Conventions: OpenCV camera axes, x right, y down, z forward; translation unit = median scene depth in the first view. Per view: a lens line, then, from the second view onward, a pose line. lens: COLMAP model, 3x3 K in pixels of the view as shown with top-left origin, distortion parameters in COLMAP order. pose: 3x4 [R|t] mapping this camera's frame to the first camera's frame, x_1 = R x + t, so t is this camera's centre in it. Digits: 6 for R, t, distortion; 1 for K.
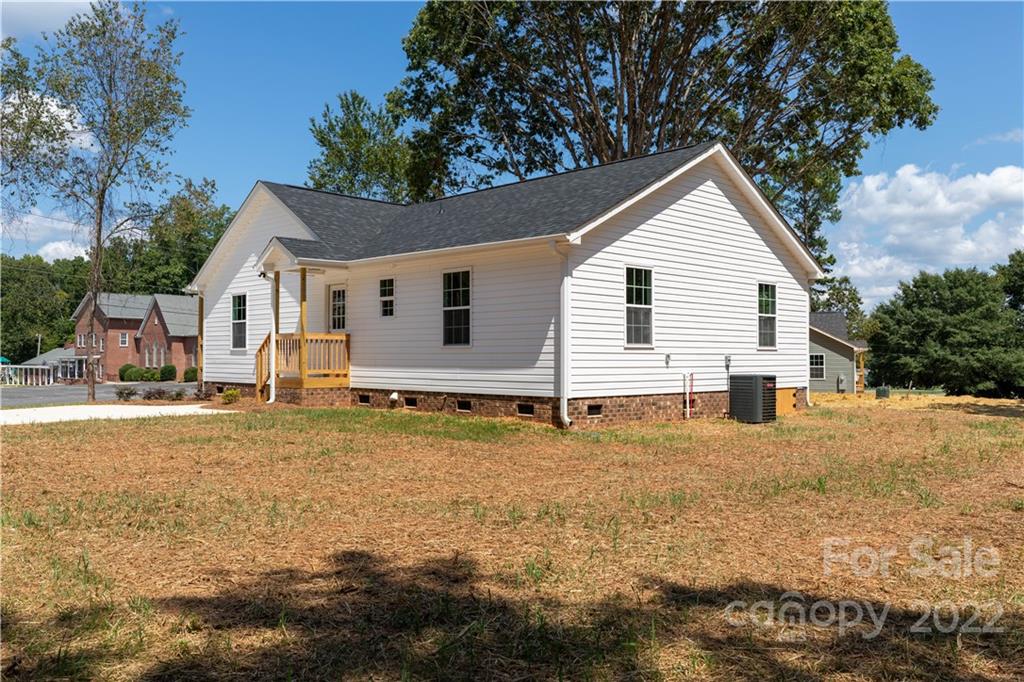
lens RADIAL K [[827.7, 0, 518.6], [0, 827.7, 334.5], [0, 0, 1]] dist [-0.006184, 0.002139]
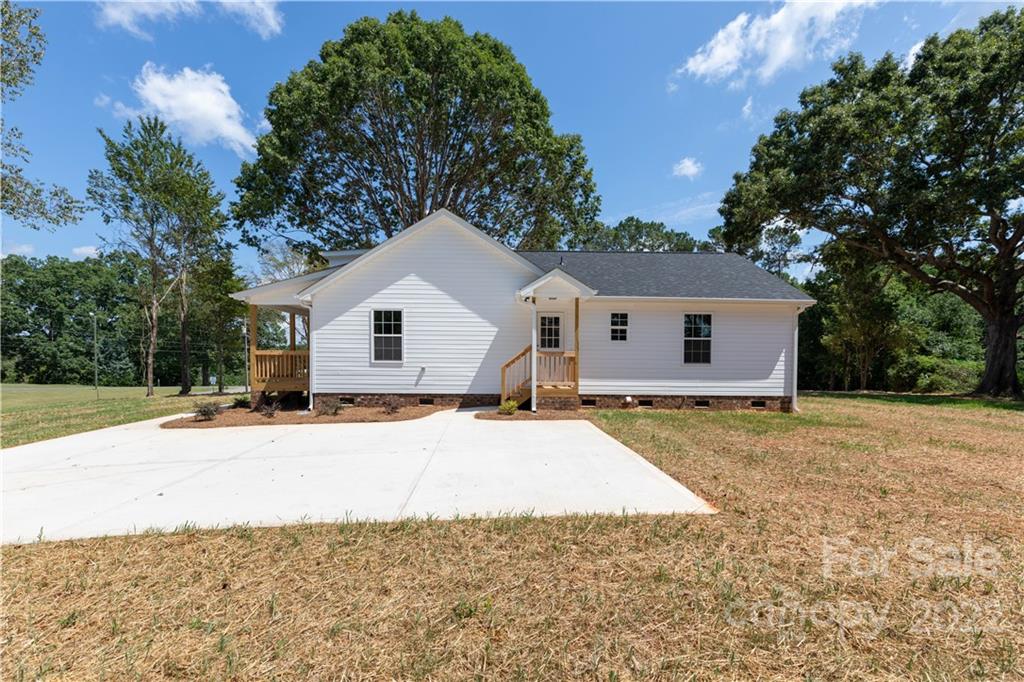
lens RADIAL K [[504.7, 0, 499.5], [0, 504.7, 362.3], [0, 0, 1]] dist [-0.000705, -0.000387]
pose [[0.700418, 0.015625, 0.713561, -0.862739], [-0.027536, 0.999608, 0.005140, 0.013982], [-0.713201, -0.023249, 0.700574, 0.549723]]
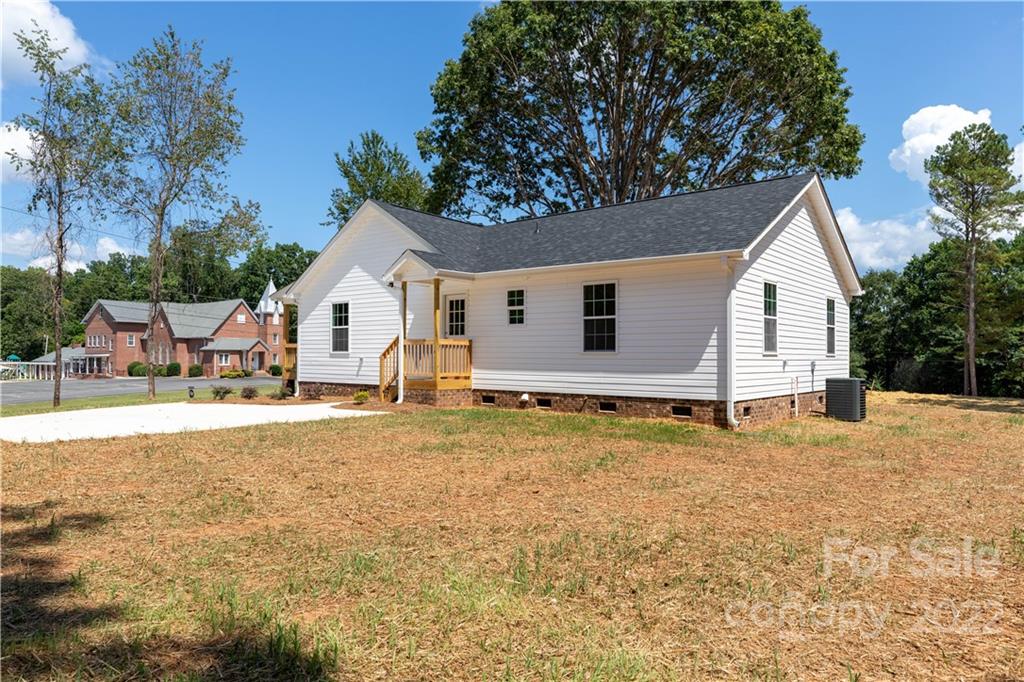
lens RADIAL K [[653.3, 0, 512.0], [0, 653.3, 341.0], [0, 0, 1]] dist [0.003029, 0.000564]
pose [[0.994384, 0.006331, 0.105638, -0.249767], [-0.006771, 0.999970, 0.003812, -0.002969], [-0.105611, -0.004506, 0.994397, 0.138838]]
